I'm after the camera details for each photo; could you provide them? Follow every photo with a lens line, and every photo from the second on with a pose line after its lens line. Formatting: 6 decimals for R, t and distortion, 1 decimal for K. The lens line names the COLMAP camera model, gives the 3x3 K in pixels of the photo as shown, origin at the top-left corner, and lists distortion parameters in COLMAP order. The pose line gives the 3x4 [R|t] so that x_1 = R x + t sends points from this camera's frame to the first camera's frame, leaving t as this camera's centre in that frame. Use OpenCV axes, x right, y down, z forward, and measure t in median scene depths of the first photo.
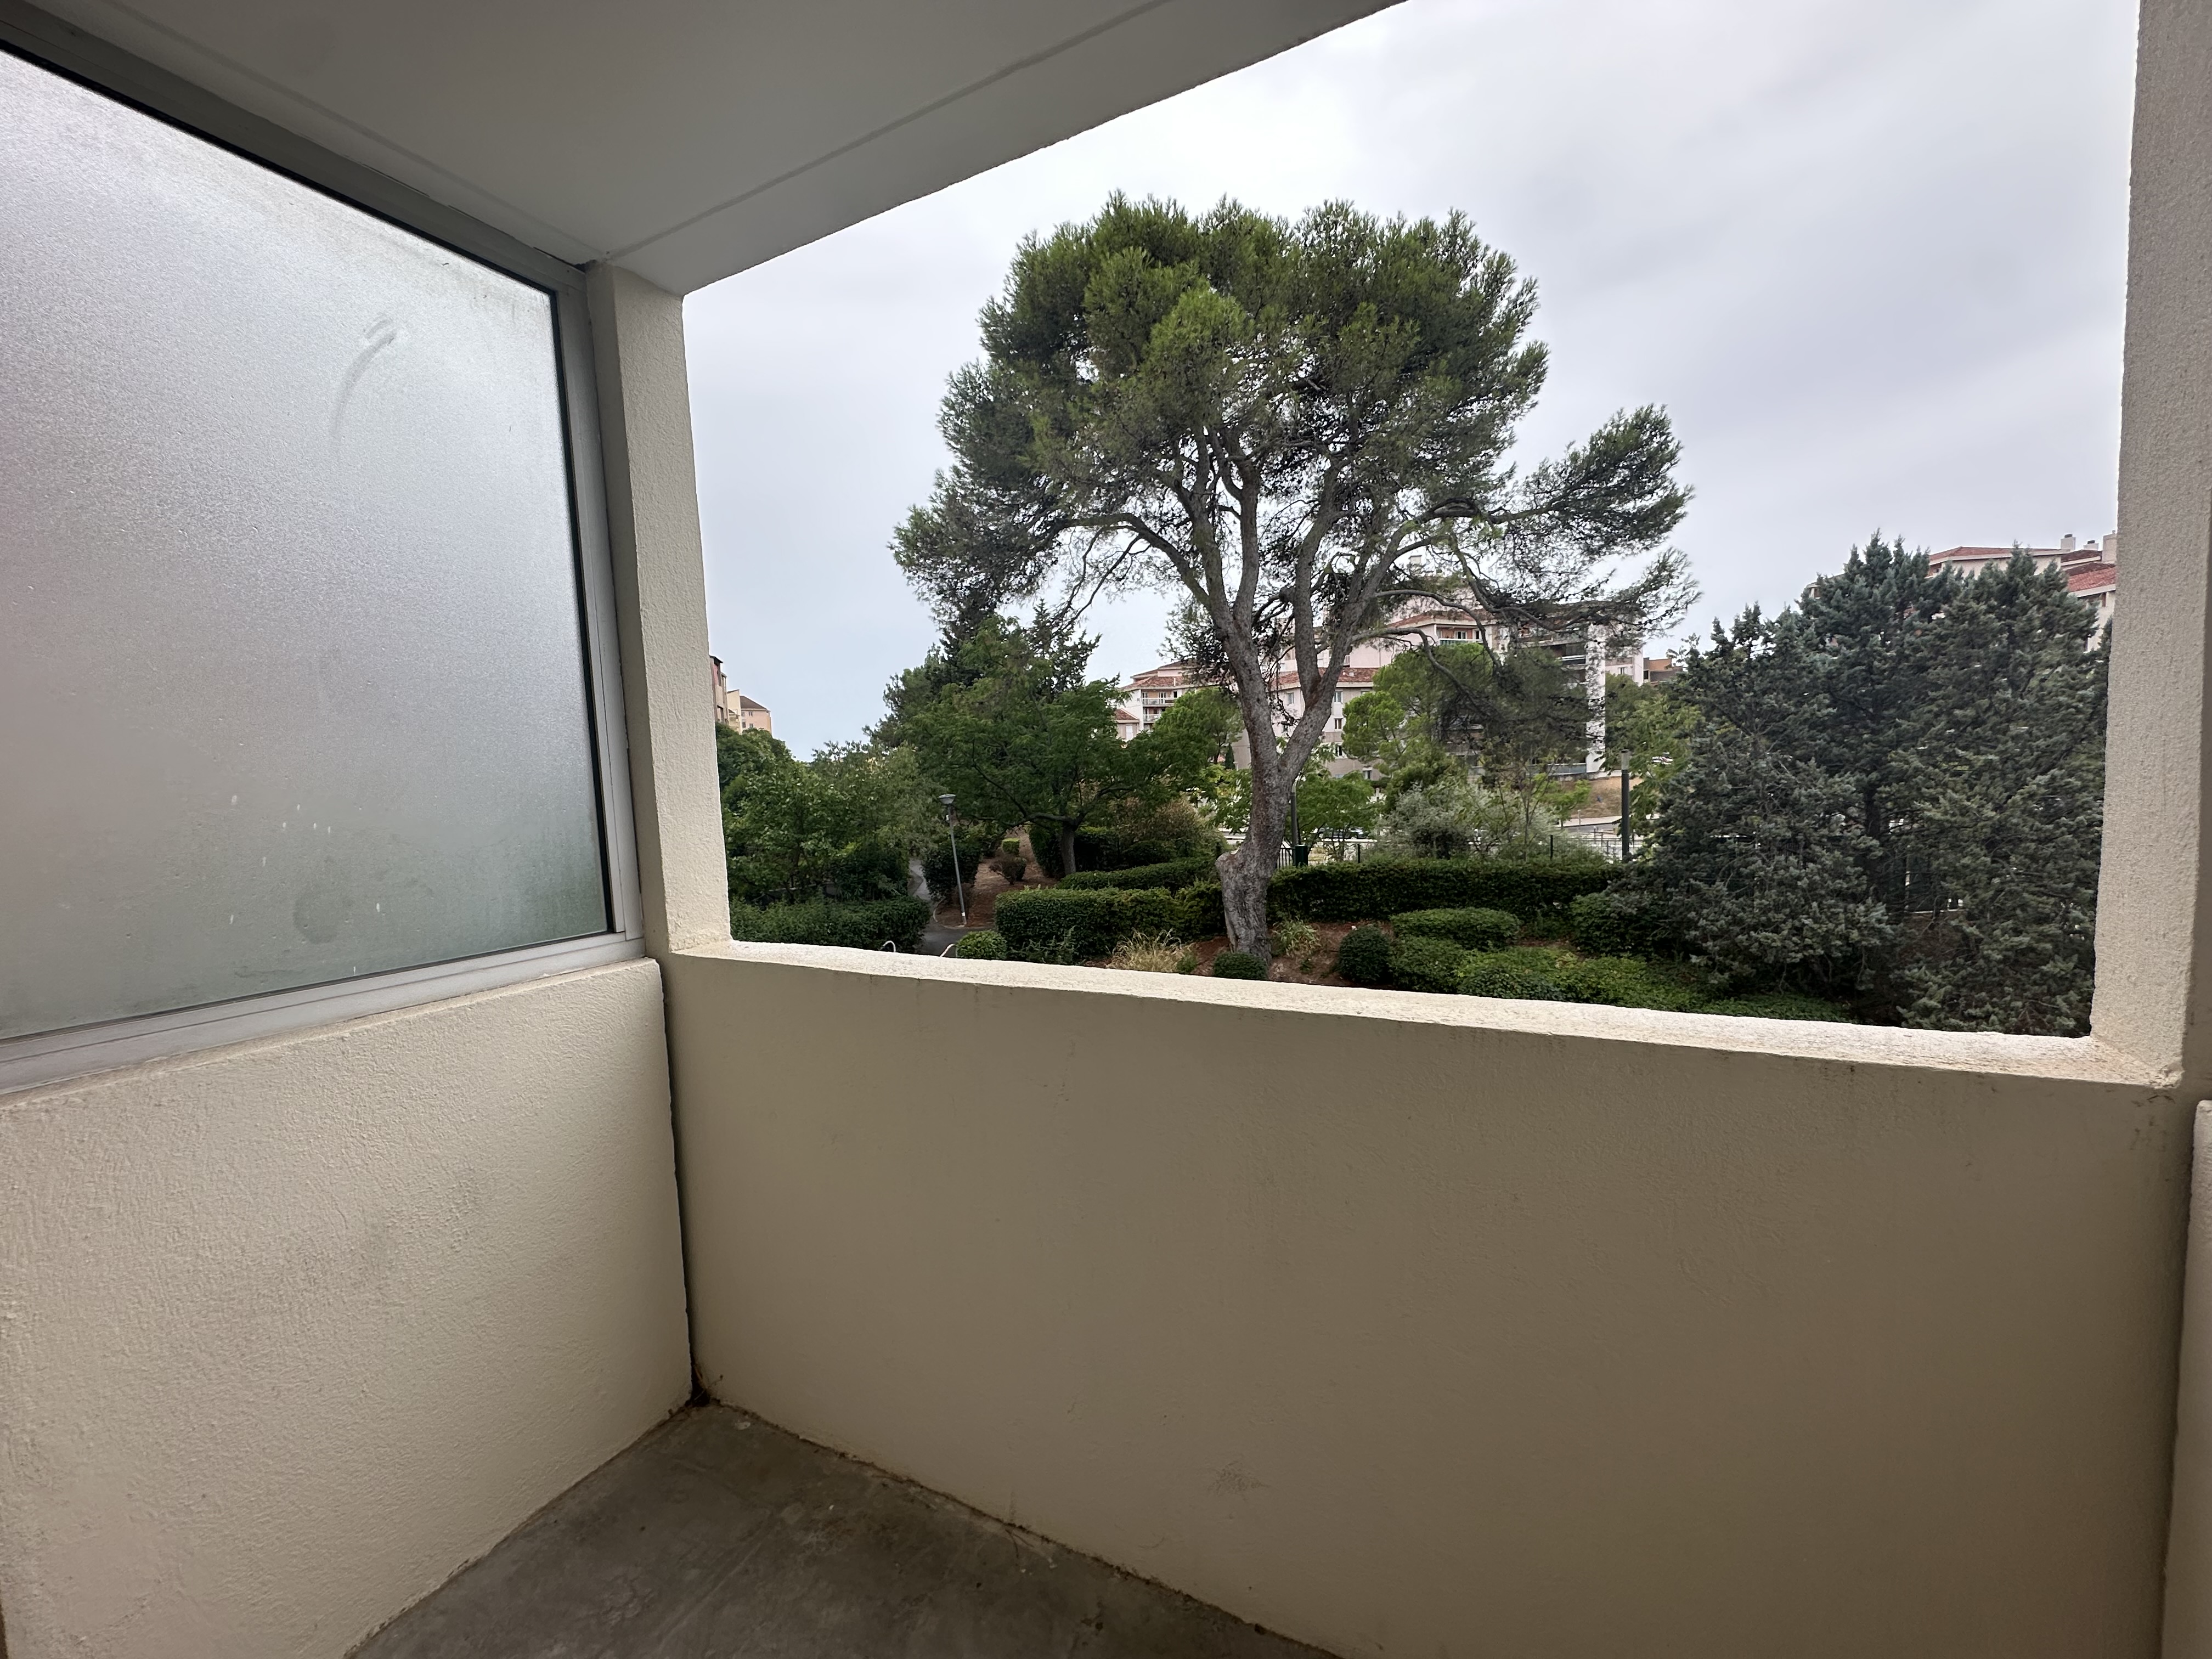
lens RADIAL K [[871.0, 0, 1095.2], [0, 871.0, 847.5], [0, 0, 1]] dist [0.000504, -0.000063]
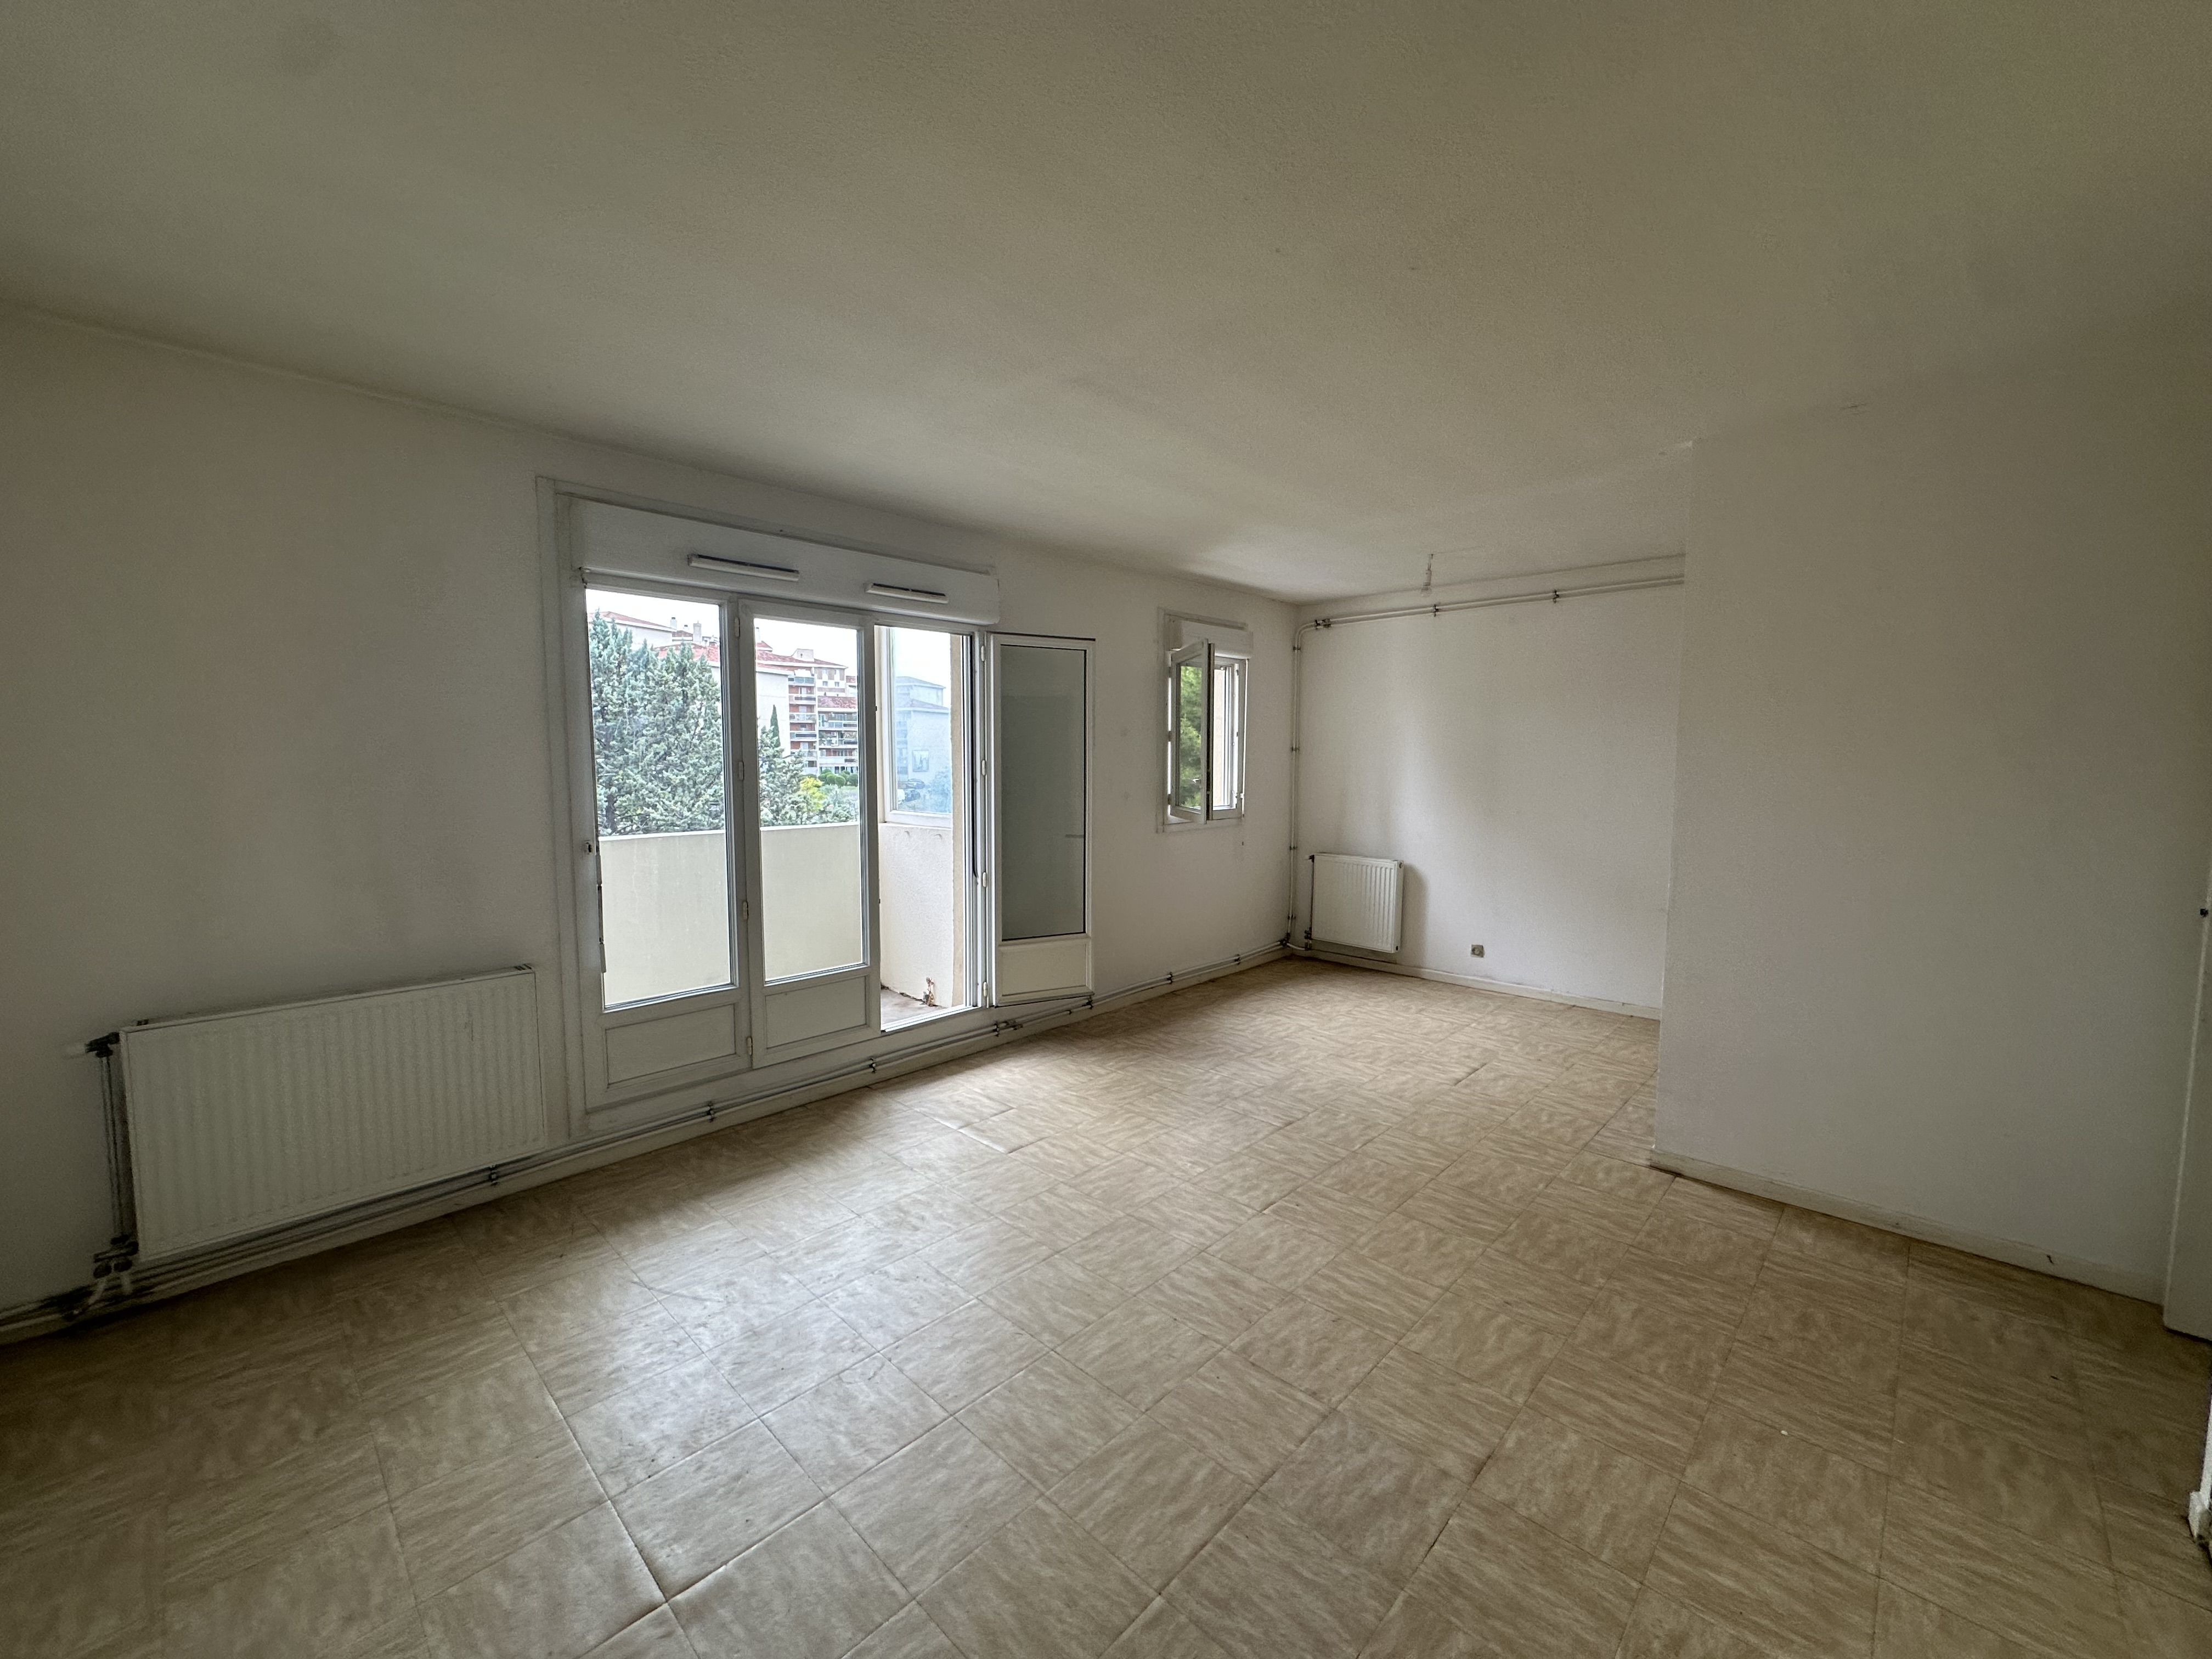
lens RADIAL K [[871.0, 0, 1116.5], [0, 871.0, 831.0], [0, 0, 1]] dist [0.000504, -0.000063]
pose [[0.281775, -0.039707, 0.958659, -0.131363], [0.078308, 0.996762, 0.018268, 0.012825], [-0.956280, 0.069923, 0.283972, -0.087100]]
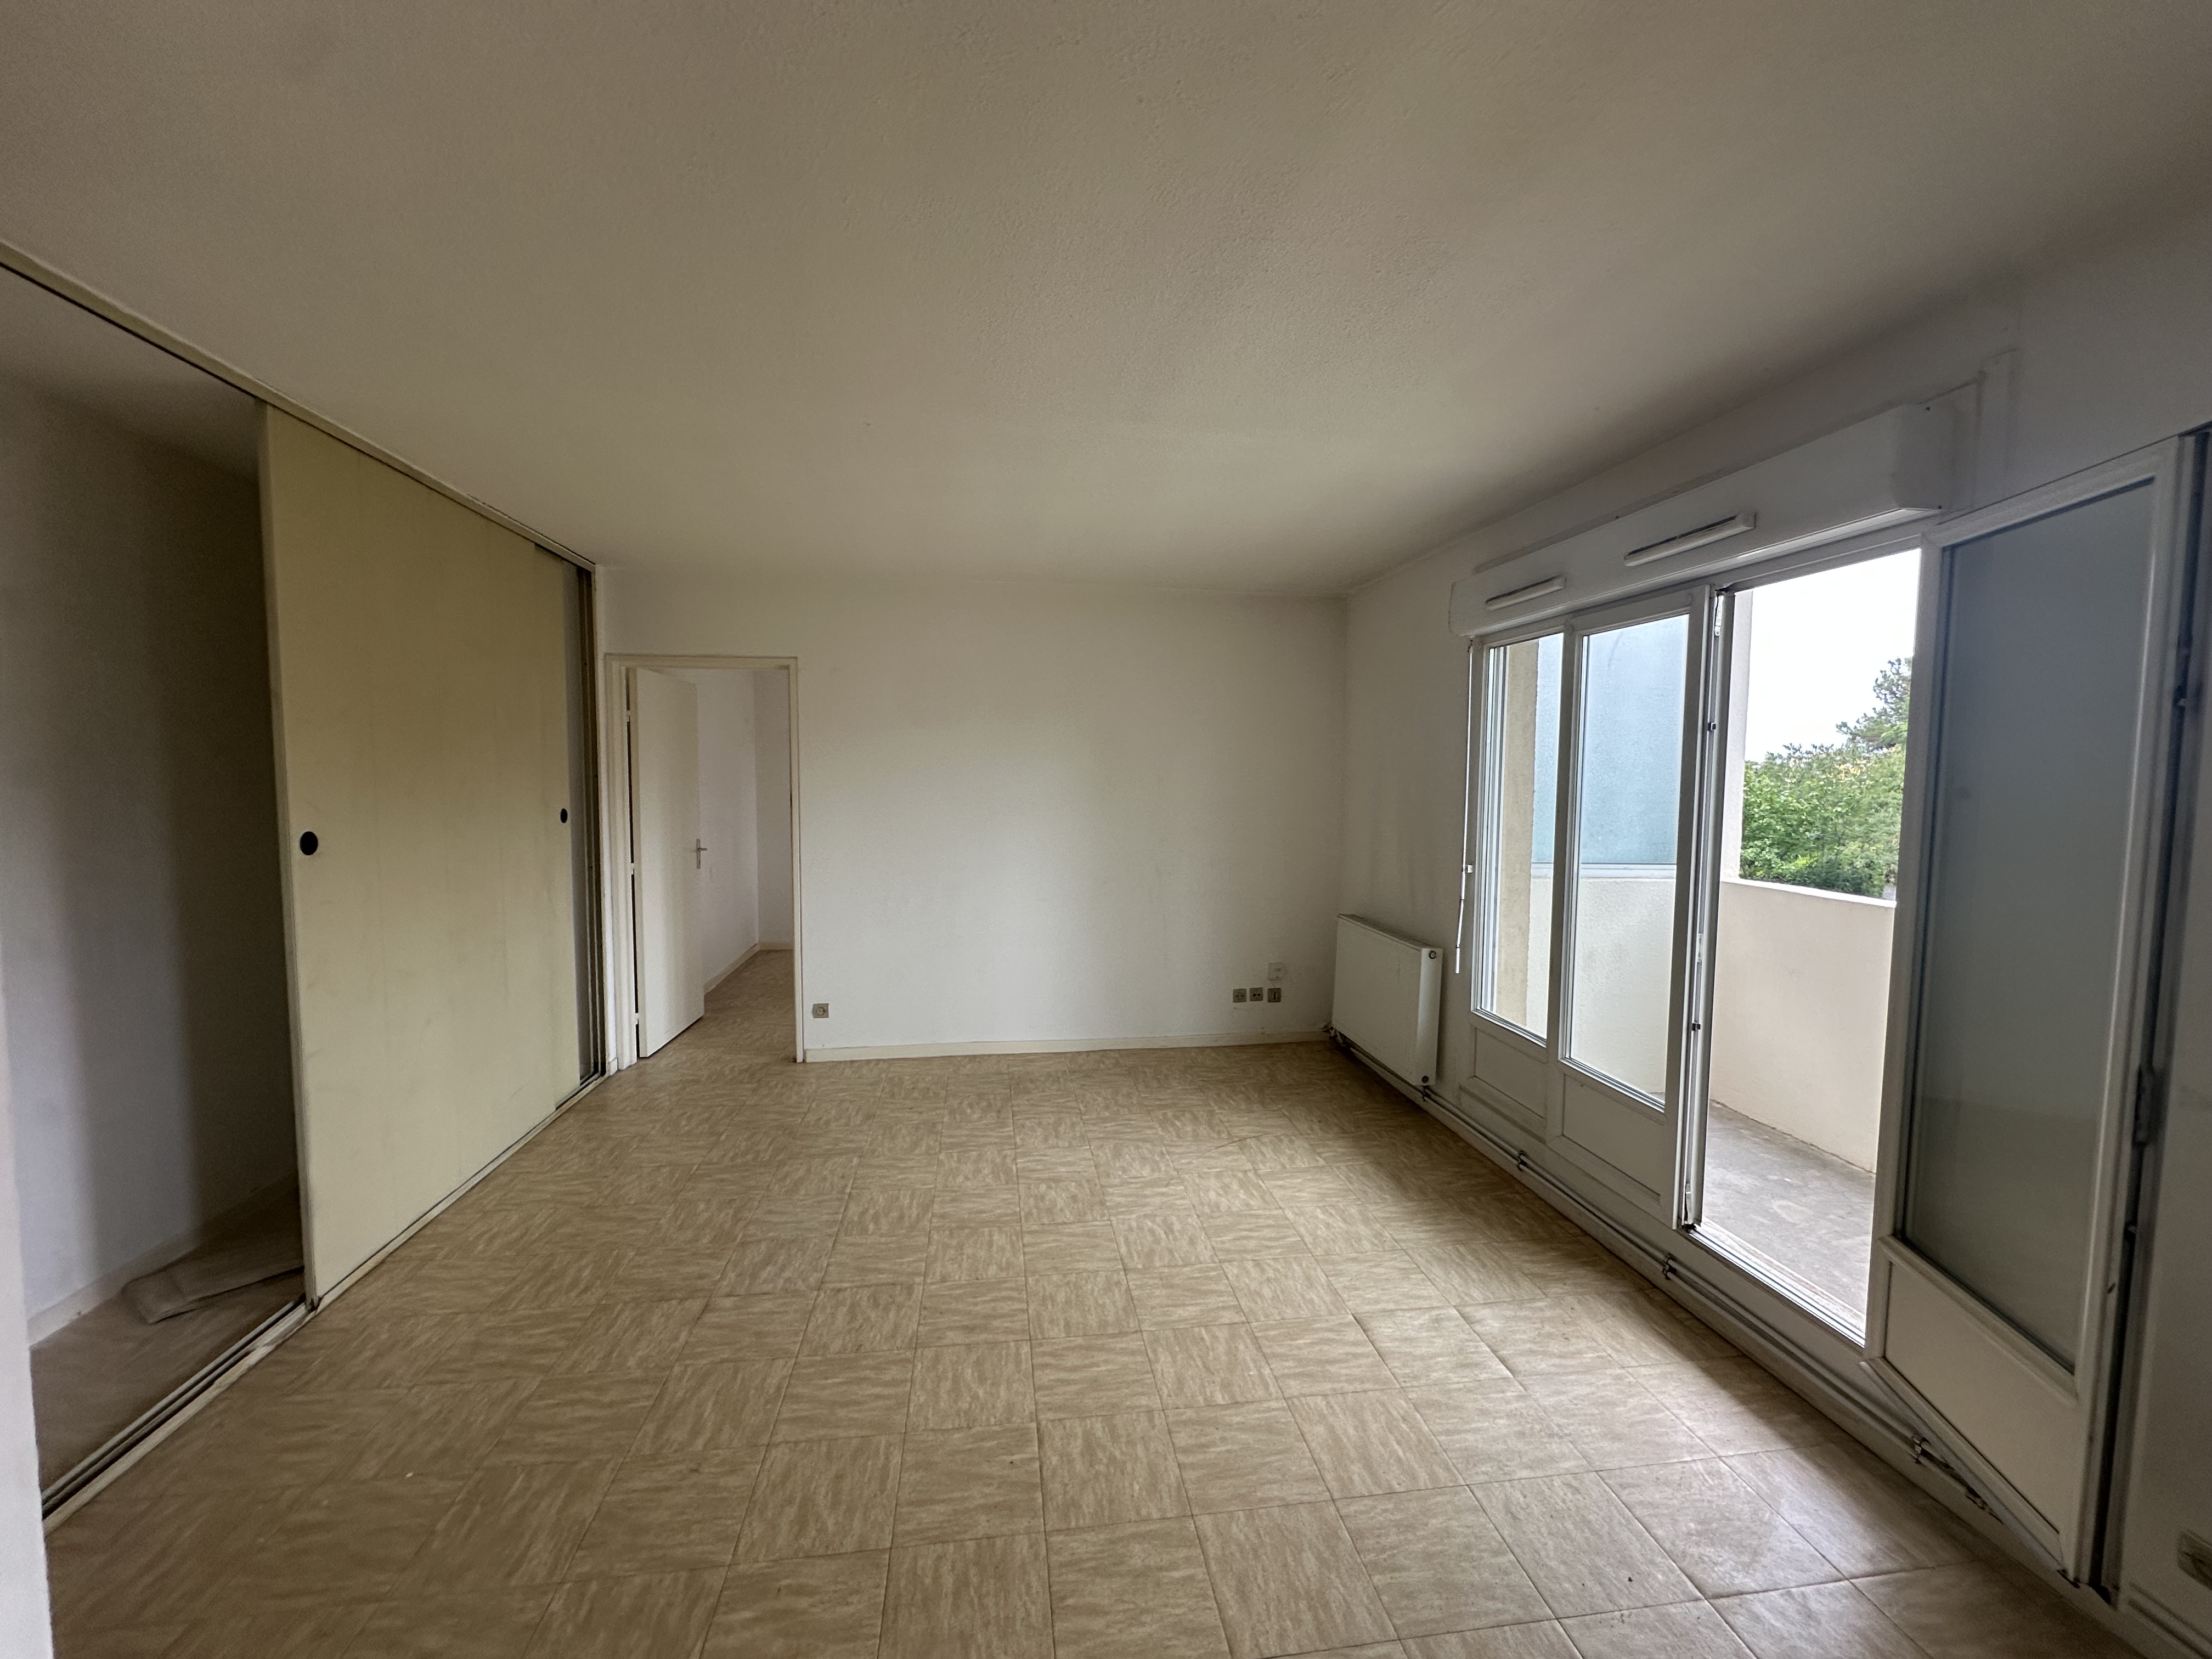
lens RADIAL K [[871.0, 0, 1119.6], [0, 871.0, 826.2], [0, 0, 1]] dist [0.000504, -0.000063]
pose [[0.586435, 0.097680, -0.804085, 0.029369], [-0.110232, 0.993091, 0.040247, 0.005494], [0.802460, 0.065033, 0.593151, -0.113554]]
